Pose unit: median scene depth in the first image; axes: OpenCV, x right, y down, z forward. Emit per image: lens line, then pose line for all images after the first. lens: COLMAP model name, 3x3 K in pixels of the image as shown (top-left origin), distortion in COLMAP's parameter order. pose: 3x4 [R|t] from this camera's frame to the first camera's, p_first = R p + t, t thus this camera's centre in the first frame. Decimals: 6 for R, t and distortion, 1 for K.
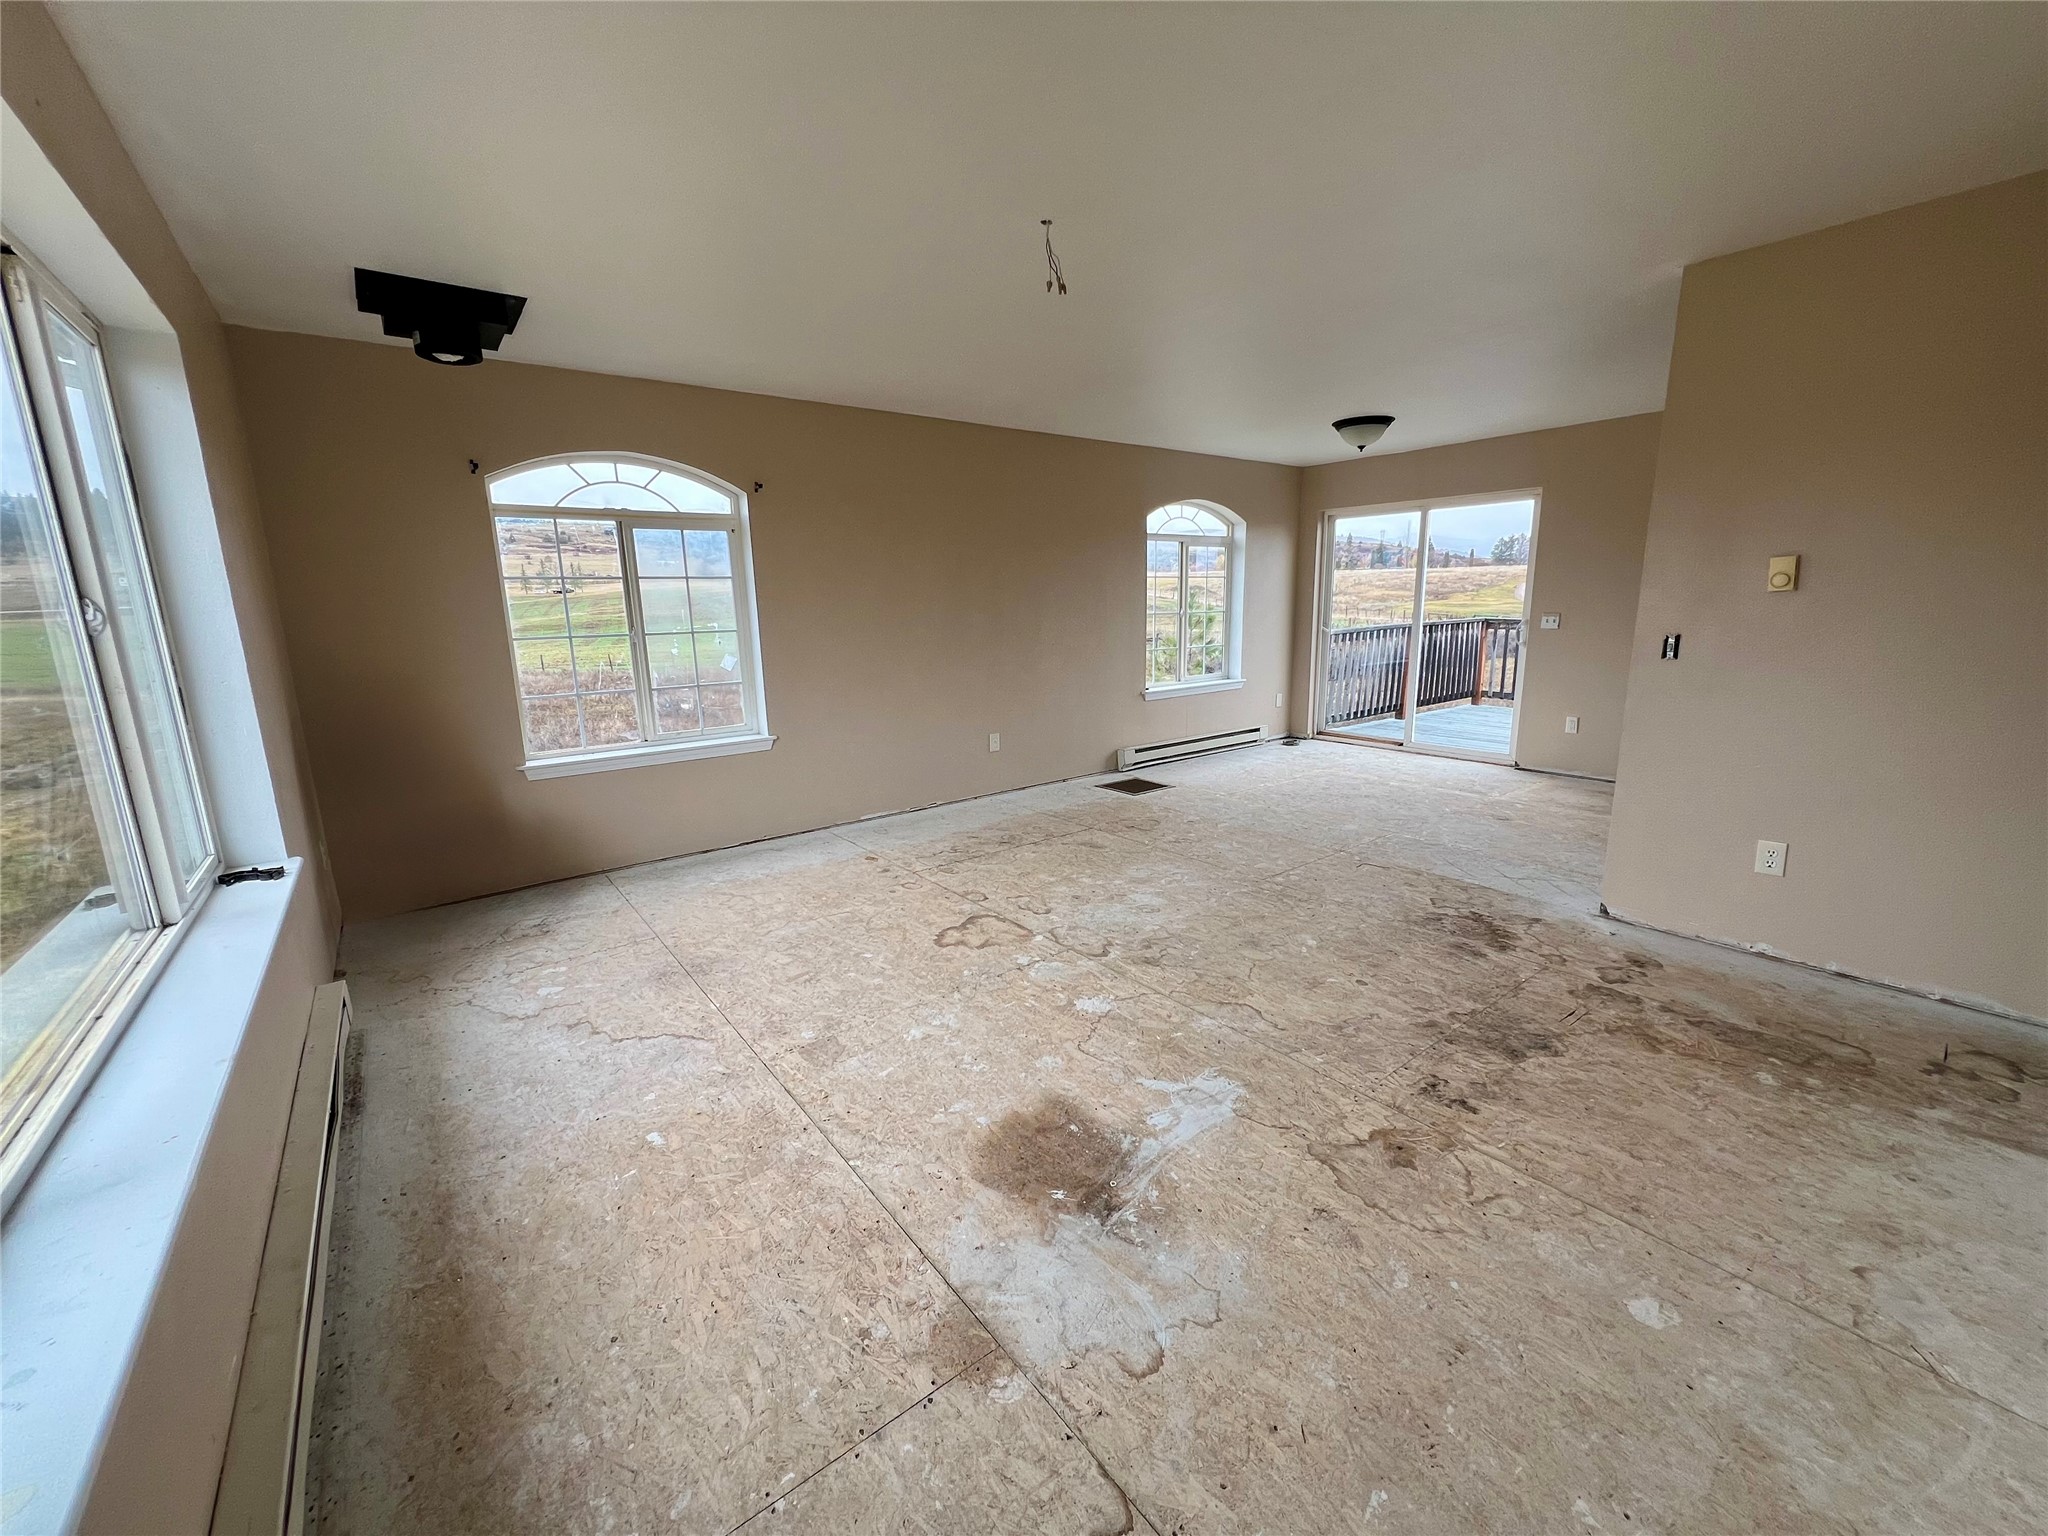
lens RADIAL K [[815.2, 0, 1025.5], [0, 815.2, 770.1], [0, 0, 1]] dist [-0.002855, 0.000460]
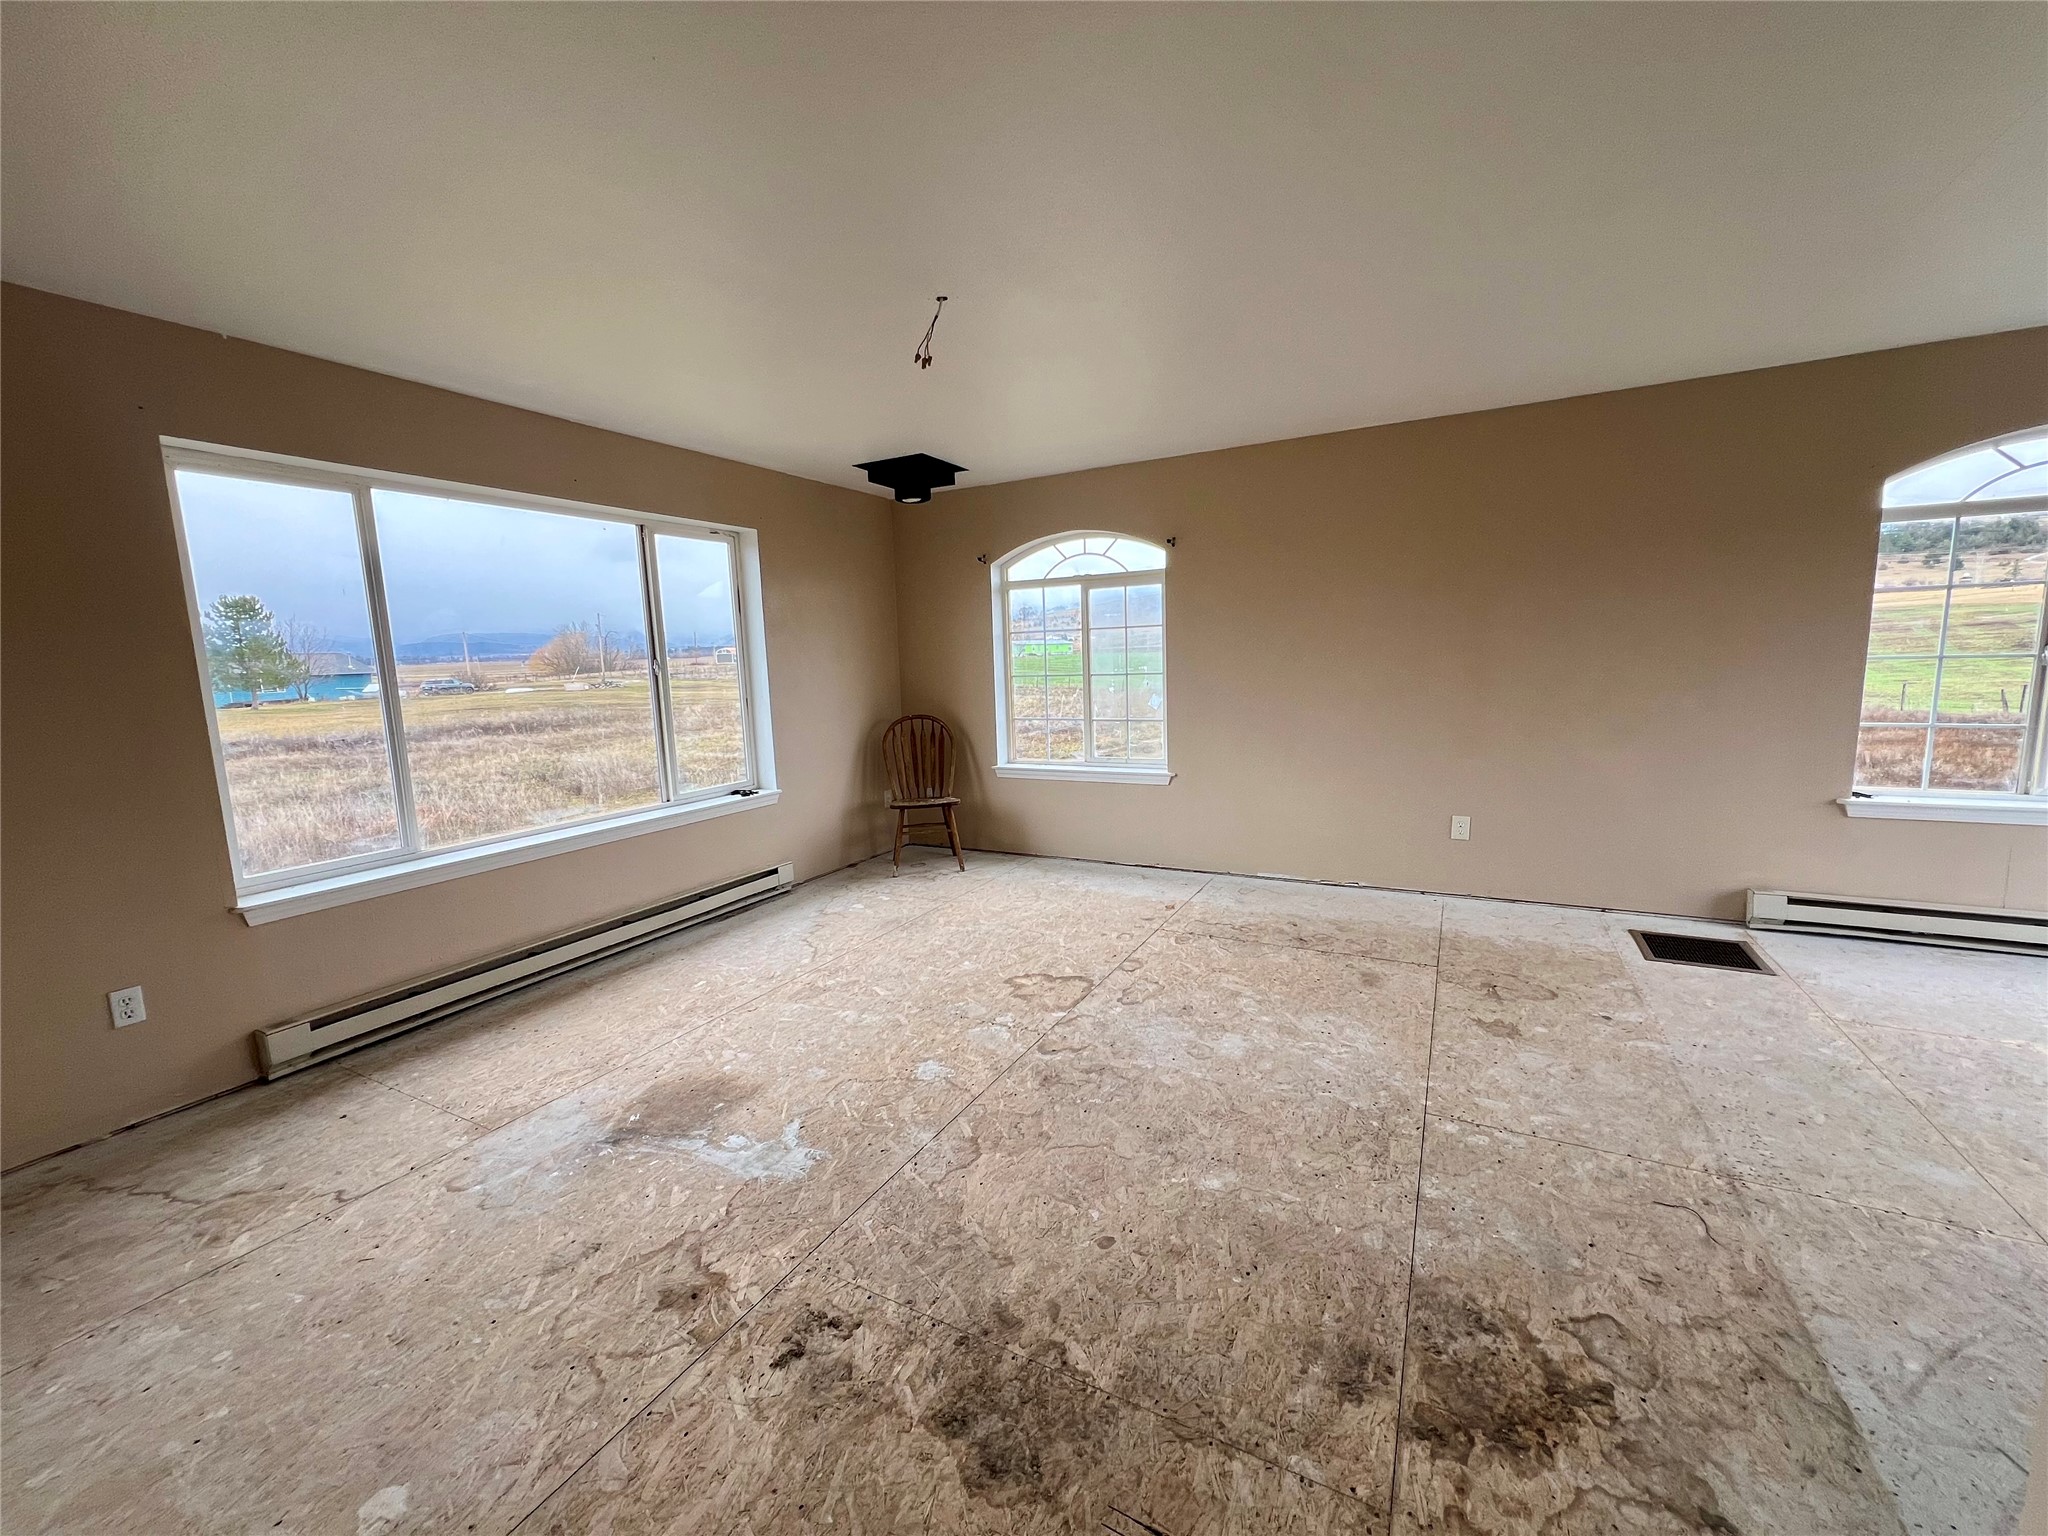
lens RADIAL K [[815.2, 0, 1024.7], [0, 815.2, 766.4], [0, 0, 1]] dist [-0.002855, 0.000460]
pose [[0.410296, 0.130771, -0.902528, 0.766333], [-0.162711, 0.984283, 0.068647, -0.124039], [0.897320, 0.118685, 0.425125, 0.510893]]
